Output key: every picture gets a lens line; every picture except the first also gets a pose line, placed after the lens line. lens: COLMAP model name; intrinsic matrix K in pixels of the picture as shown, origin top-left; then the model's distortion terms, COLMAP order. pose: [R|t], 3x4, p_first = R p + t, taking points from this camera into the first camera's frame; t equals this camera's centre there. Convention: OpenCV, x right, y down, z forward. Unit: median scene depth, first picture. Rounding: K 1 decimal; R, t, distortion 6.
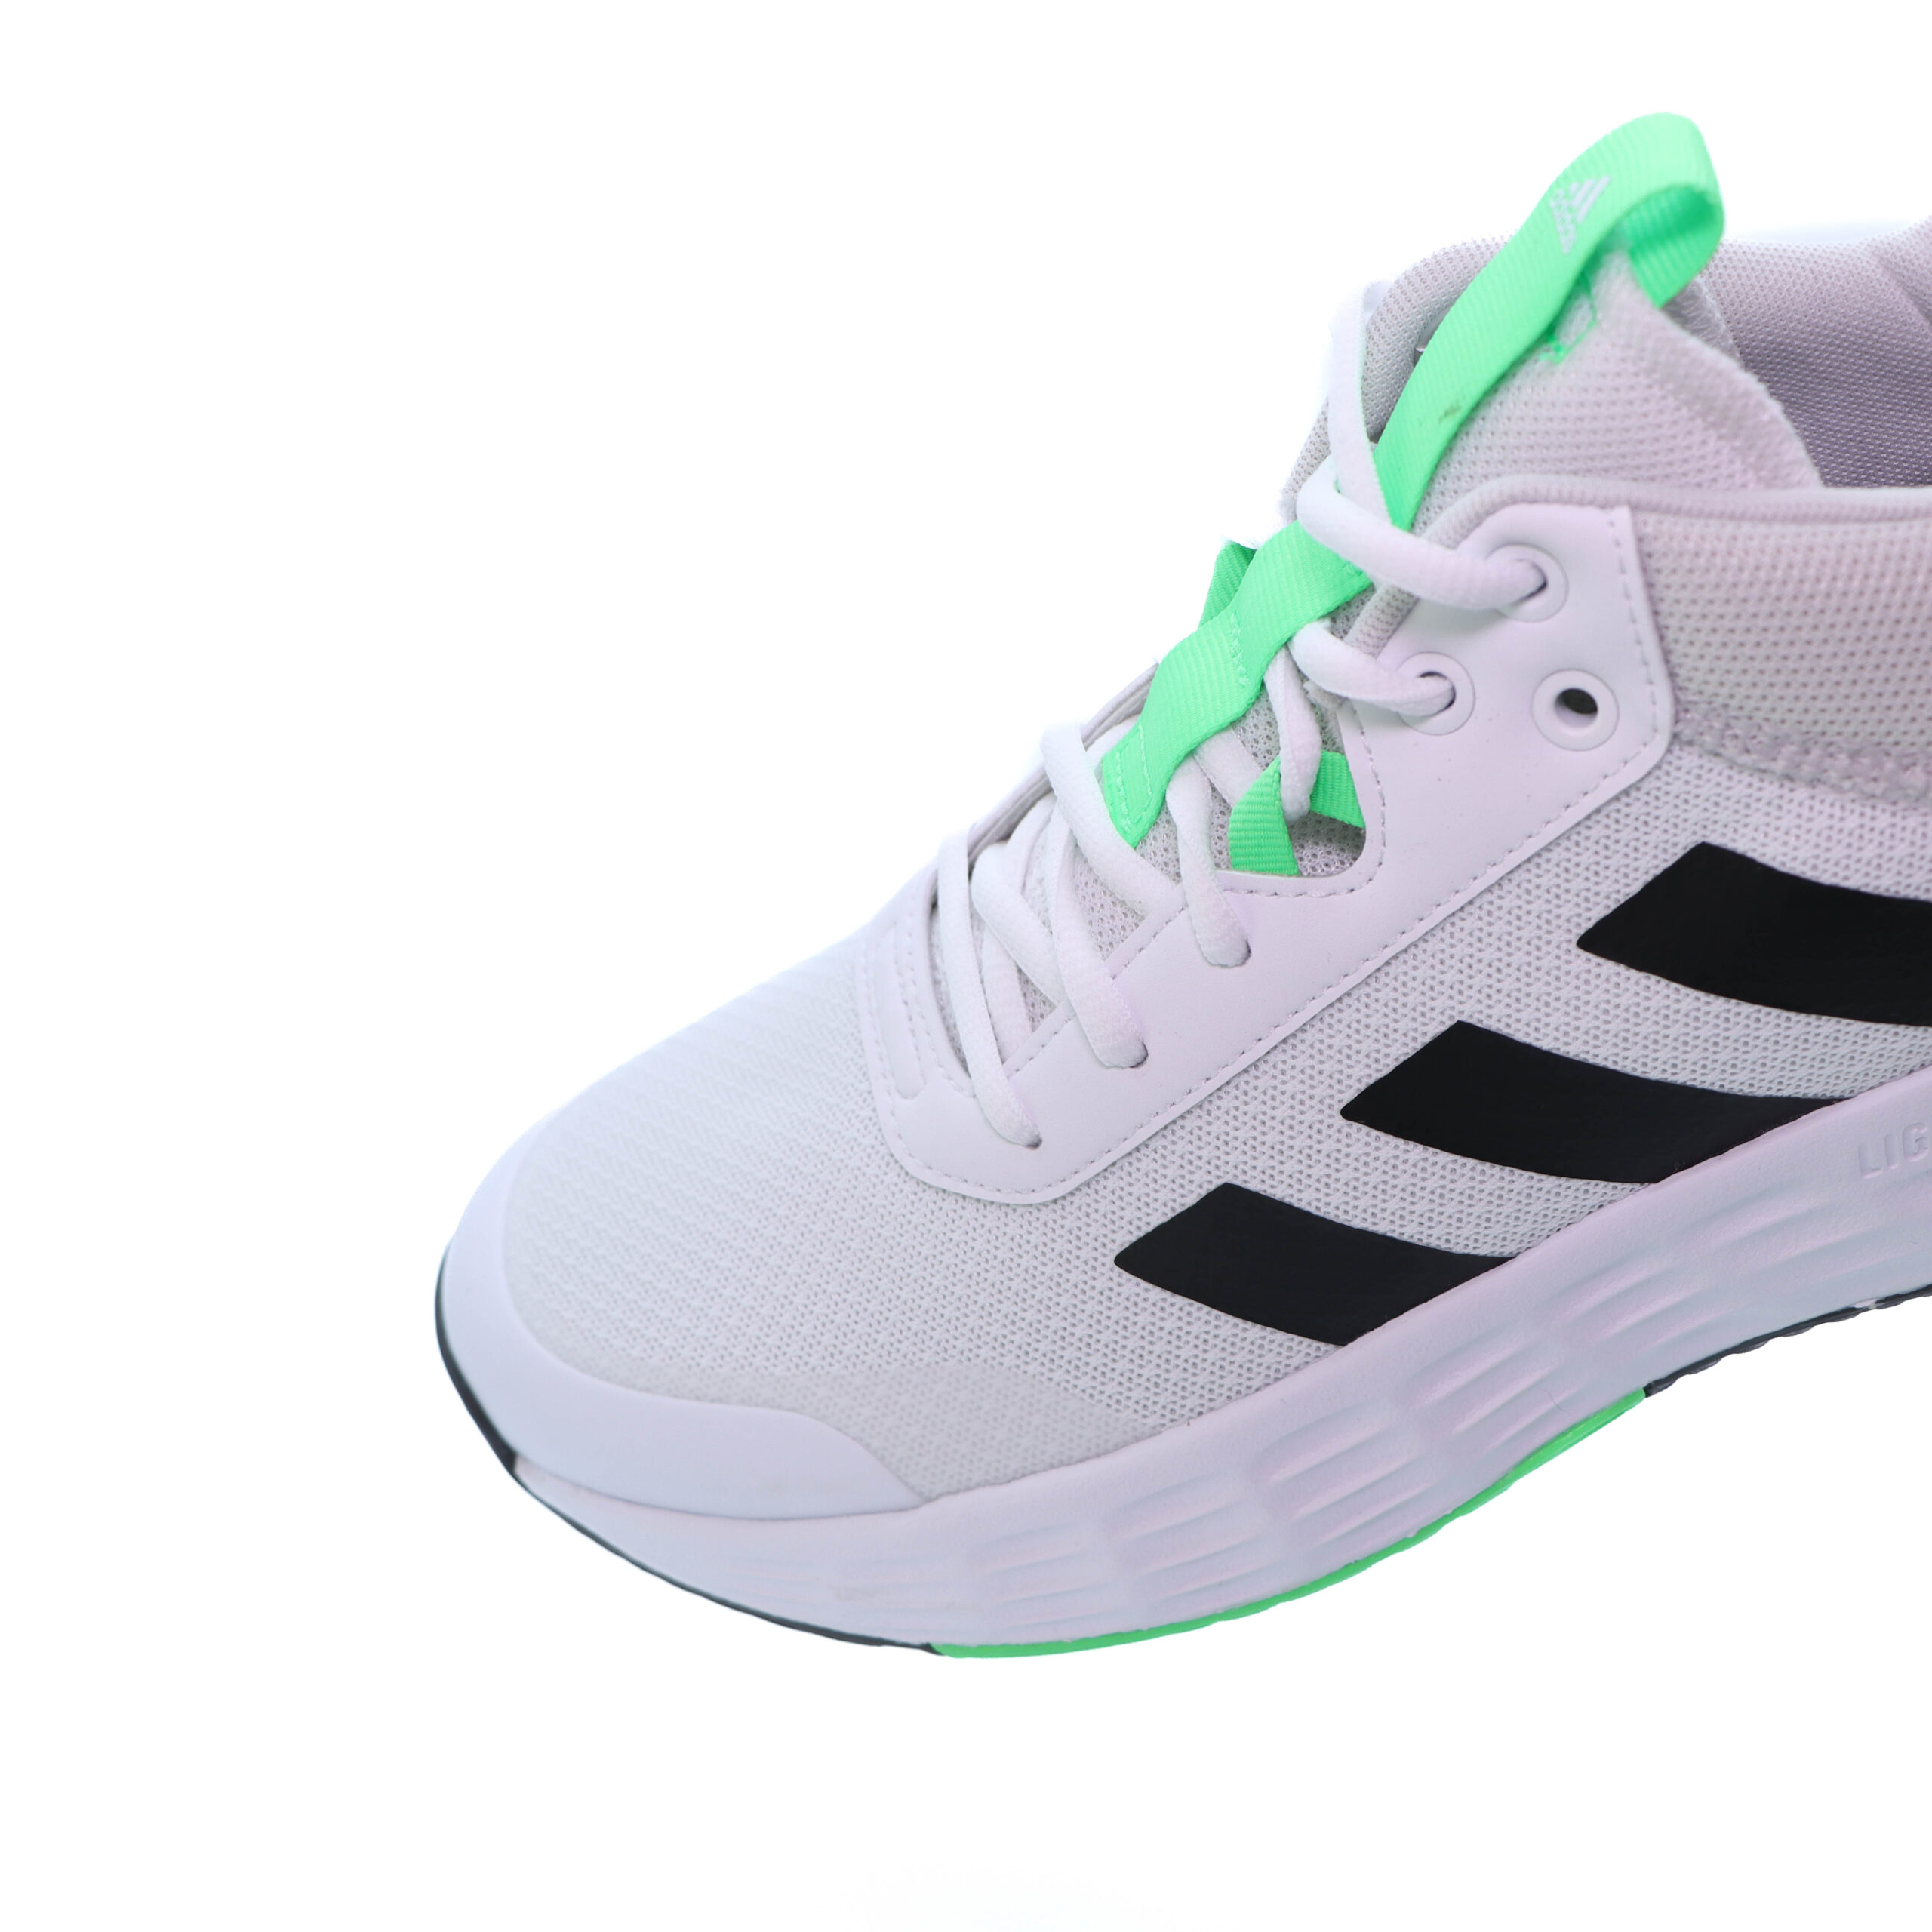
lens RADIAL K [[3416.9, 0, 965.2], [0, 3416.9, 964.4], [0, 0, 1]] dist [-0.289866, 0.000000]
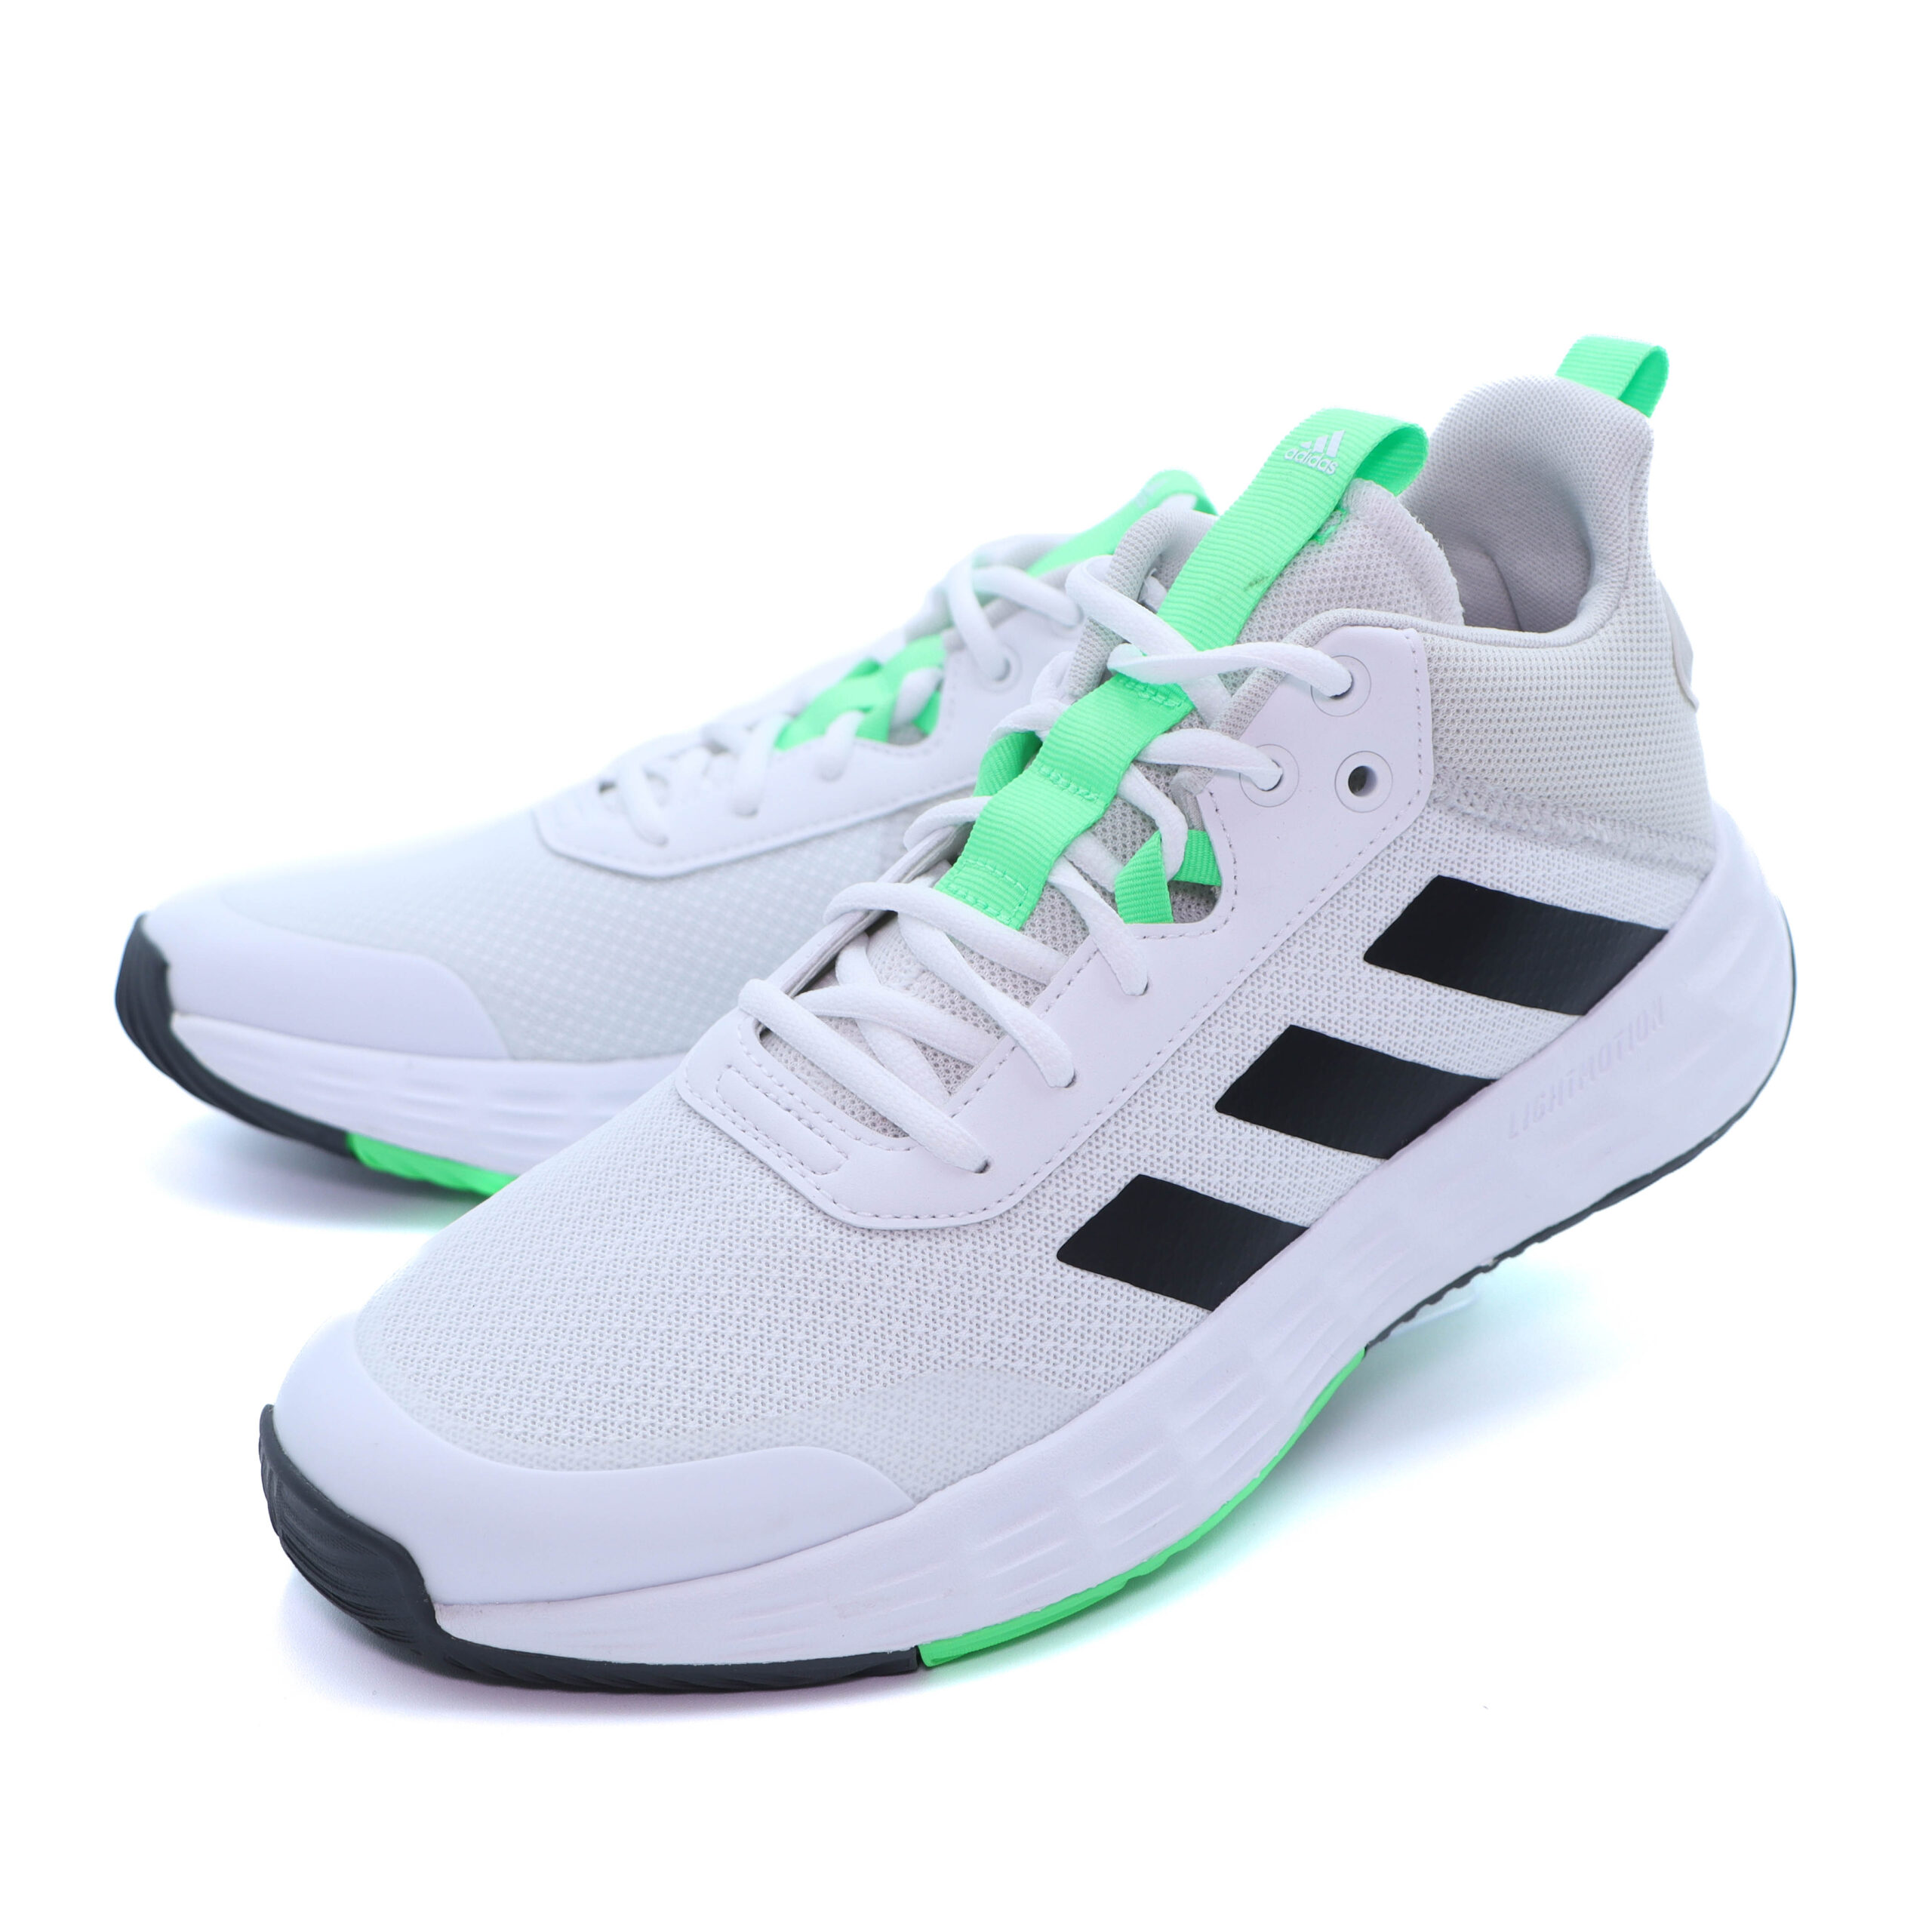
lens RADIAL K [[3416.9, 0, 979.2], [0, 3416.9, 966.8], [0, 0, 1]] dist [-0.289866, 0.000000]
pose [[0.719796, 0.047662, 0.692547, -0.851988], [0.218897, 0.931159, -0.291593, 0.350130], [-0.658770, 0.361484, 0.659812, 0.173337]]
